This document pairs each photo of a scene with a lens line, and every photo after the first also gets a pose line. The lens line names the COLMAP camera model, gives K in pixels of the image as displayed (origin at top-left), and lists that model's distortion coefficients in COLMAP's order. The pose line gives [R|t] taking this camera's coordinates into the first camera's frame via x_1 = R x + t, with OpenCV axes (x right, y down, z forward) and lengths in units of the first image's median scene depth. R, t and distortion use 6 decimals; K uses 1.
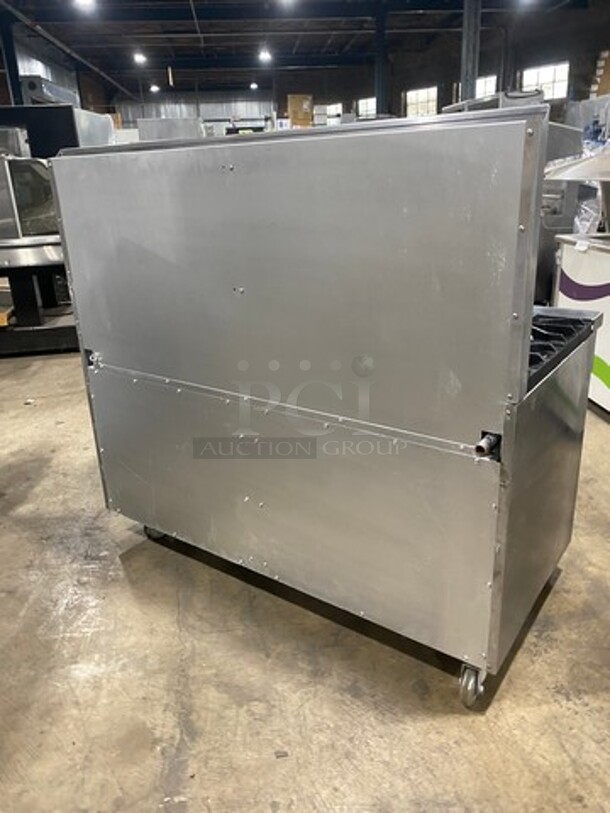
lens RADIAL K [[618.6, 0, 304.7], [0, 618.6, 405.2], [0, 0, 1]] dist [0.014362, -0.002808]
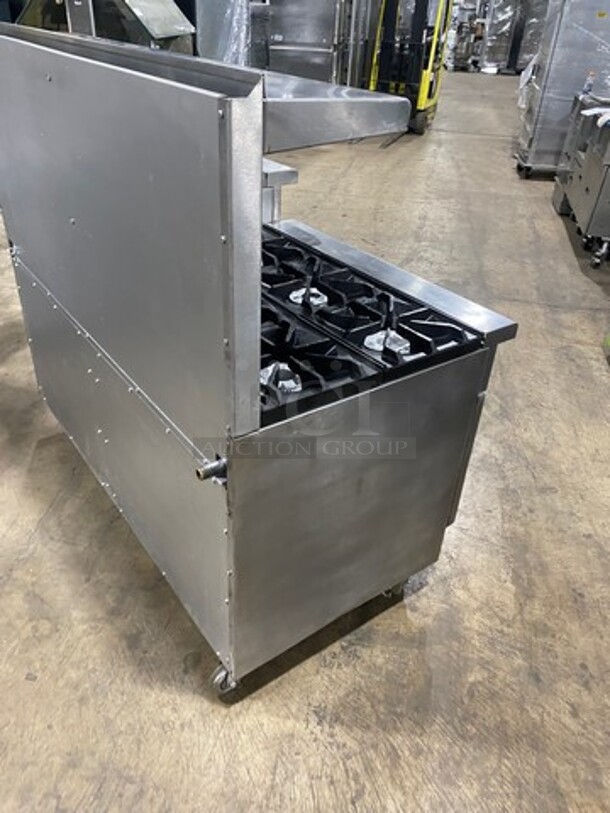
lens RADIAL K [[618.6, 0, 305.8], [0, 618.6, 408.8], [0, 0, 1]] dist [0.014362, -0.002808]
pose [[0.944016, 0.244876, -0.221066, 0.489694], [-0.189827, 0.951249, 0.243086, -0.212457], [0.269815, -0.187513, 0.944478, 0.180905]]
